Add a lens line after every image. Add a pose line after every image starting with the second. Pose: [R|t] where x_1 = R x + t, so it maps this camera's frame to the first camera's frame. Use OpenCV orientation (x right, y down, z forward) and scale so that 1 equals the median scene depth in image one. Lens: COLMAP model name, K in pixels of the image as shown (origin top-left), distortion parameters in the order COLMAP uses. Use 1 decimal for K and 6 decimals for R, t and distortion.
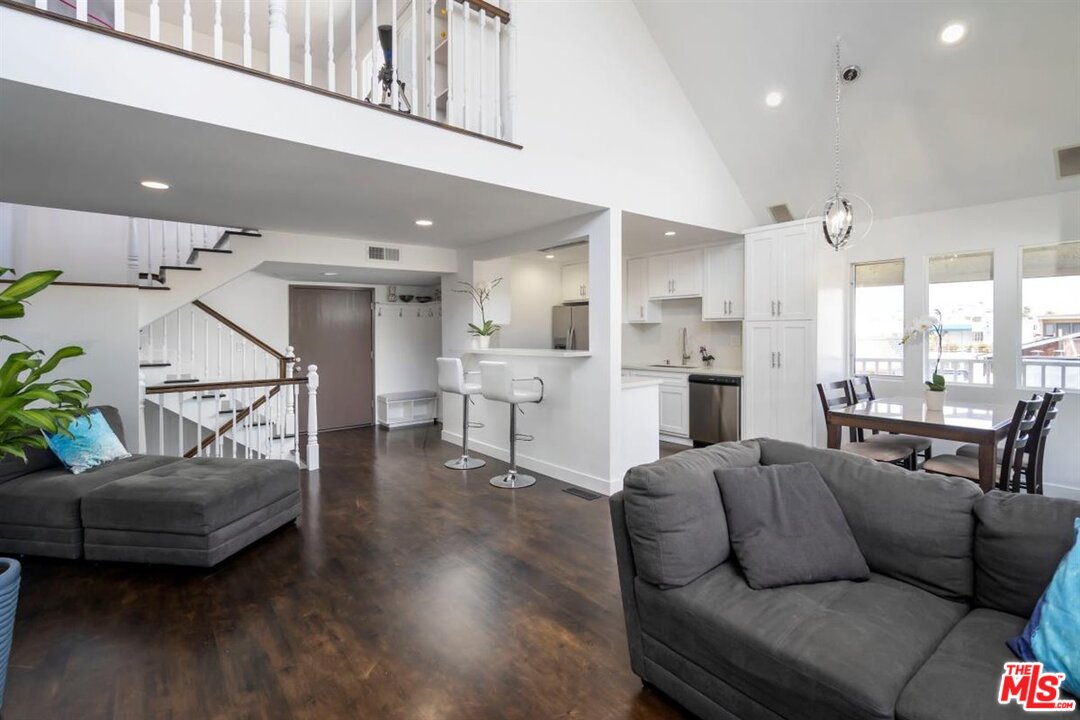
lens RADIAL K [[505.0, 0, 538.6], [0, 505.0, 358.9], [0, 0, 1]] dist [-0.000560, -0.000033]
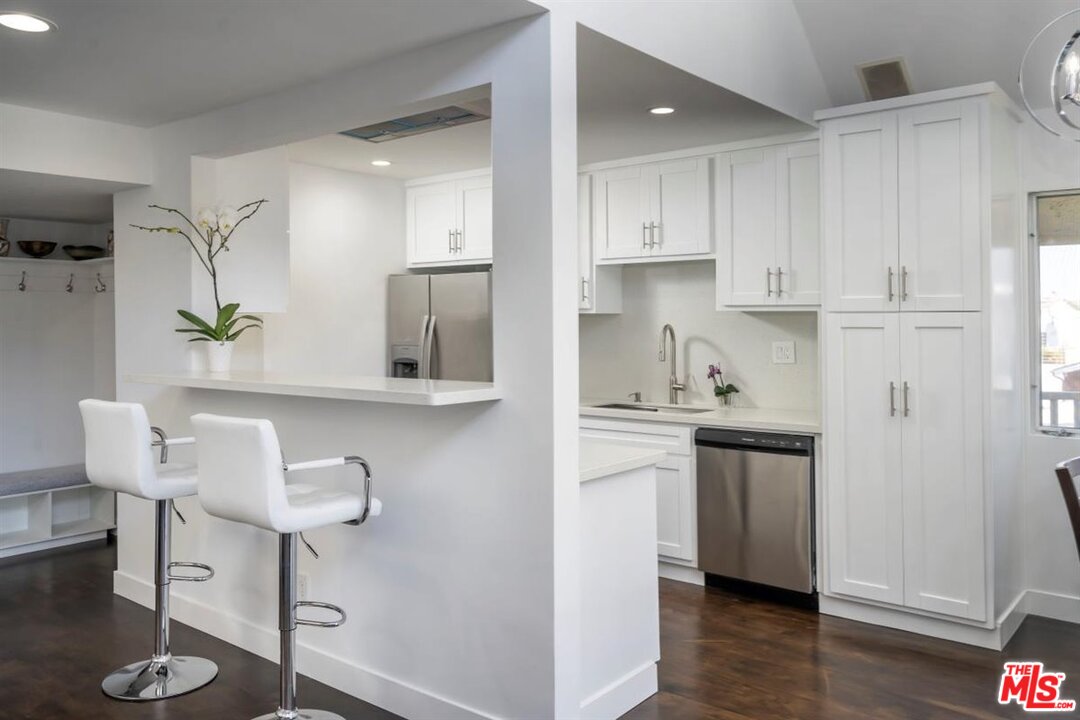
lens RADIAL K [[859.6, 0, 536.1], [0, 859.6, 363.9], [0, 0, 1]] dist [0.016440, -0.000253]
pose [[0.978425, -0.001386, 0.206596, -0.001679], [0.003200, 0.999959, -0.008445, -0.020963], [-0.206575, 0.008923, 0.978390, 0.272694]]
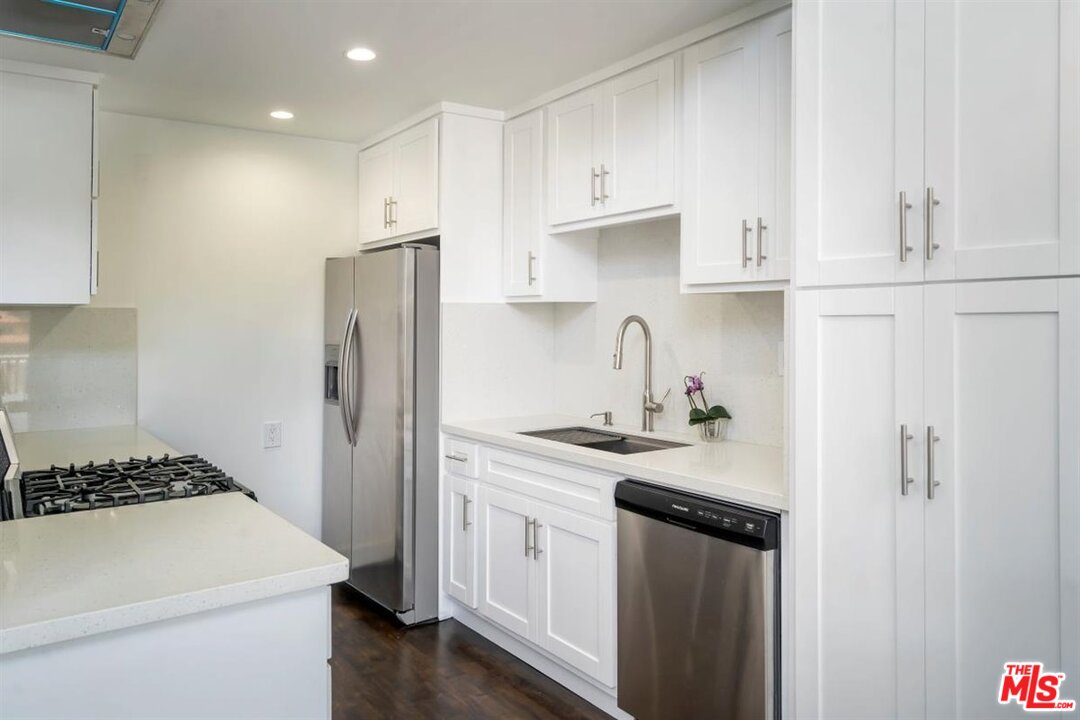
lens RADIAL K [[778.0, 0, 537.2], [0, 778.0, 352.8], [0, 0, 1]] dist [0.009584, 0.001836]
pose [[0.997692, 0.002886, -0.067836, 0.281838], [-0.003845, 0.999894, -0.014017, -0.034353], [0.067788, 0.014245, 0.997598, 0.557242]]
